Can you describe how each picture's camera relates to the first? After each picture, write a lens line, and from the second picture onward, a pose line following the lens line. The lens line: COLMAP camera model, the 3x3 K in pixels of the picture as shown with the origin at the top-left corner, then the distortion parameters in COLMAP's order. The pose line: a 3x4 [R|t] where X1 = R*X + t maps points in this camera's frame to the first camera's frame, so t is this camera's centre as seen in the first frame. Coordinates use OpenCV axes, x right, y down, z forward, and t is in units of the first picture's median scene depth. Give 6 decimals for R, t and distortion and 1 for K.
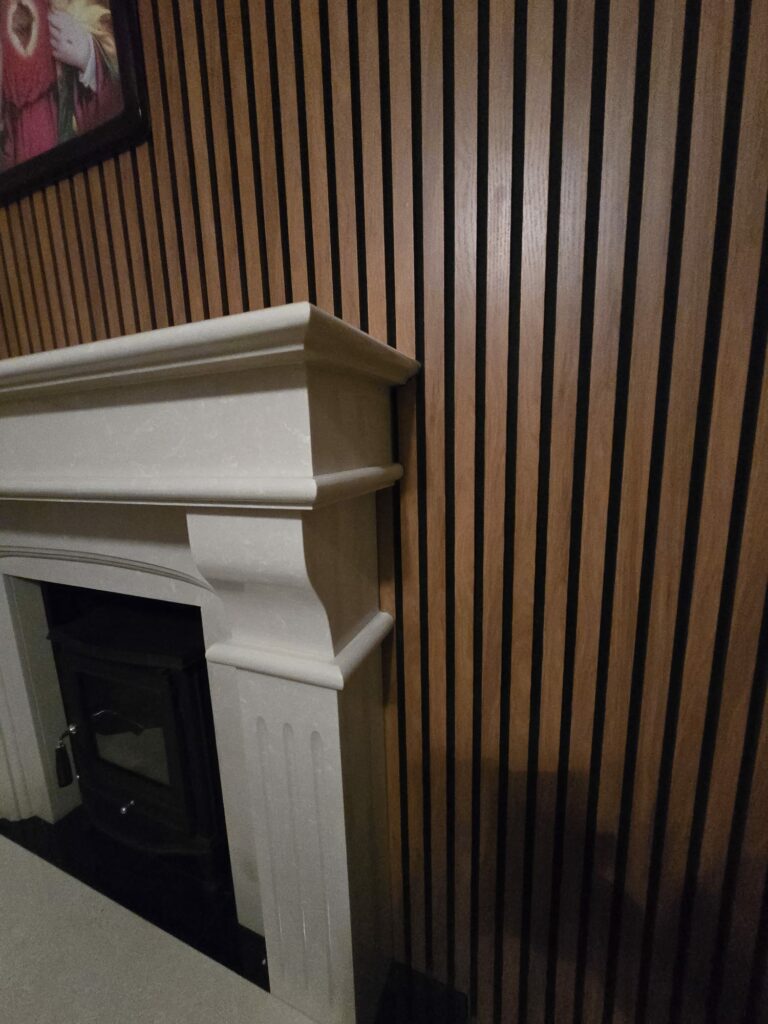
lens RADIAL K [[419.2, 0, 386.2], [0, 419.2, 513.4], [0, 0, 1]] dist [0.000106, -0.000208]
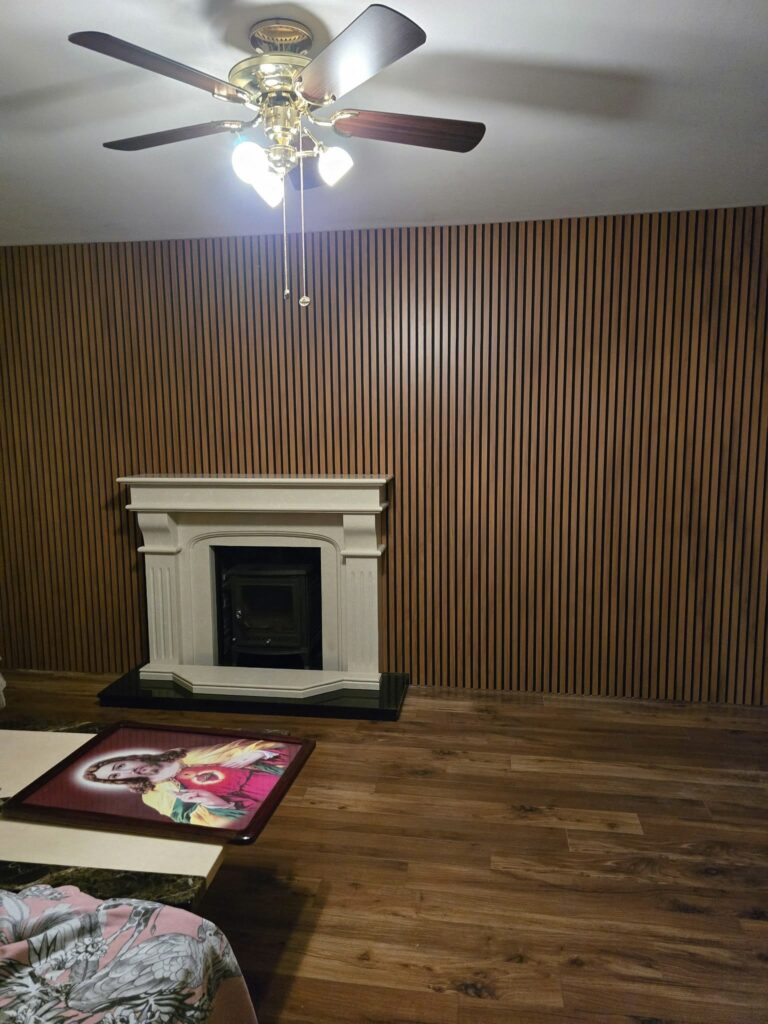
lens RADIAL K [[765.8, 0, 384.0], [0, 765.8, 512.0], [0, 0, 1]] dist [0.002540, -0.012570]
pose [[0.971914, -0.017130, 0.234710, -1.656044], [0.027849, 0.998711, -0.042427, 0.271279], [-0.233681, 0.047772, 0.971139, -5.763784]]
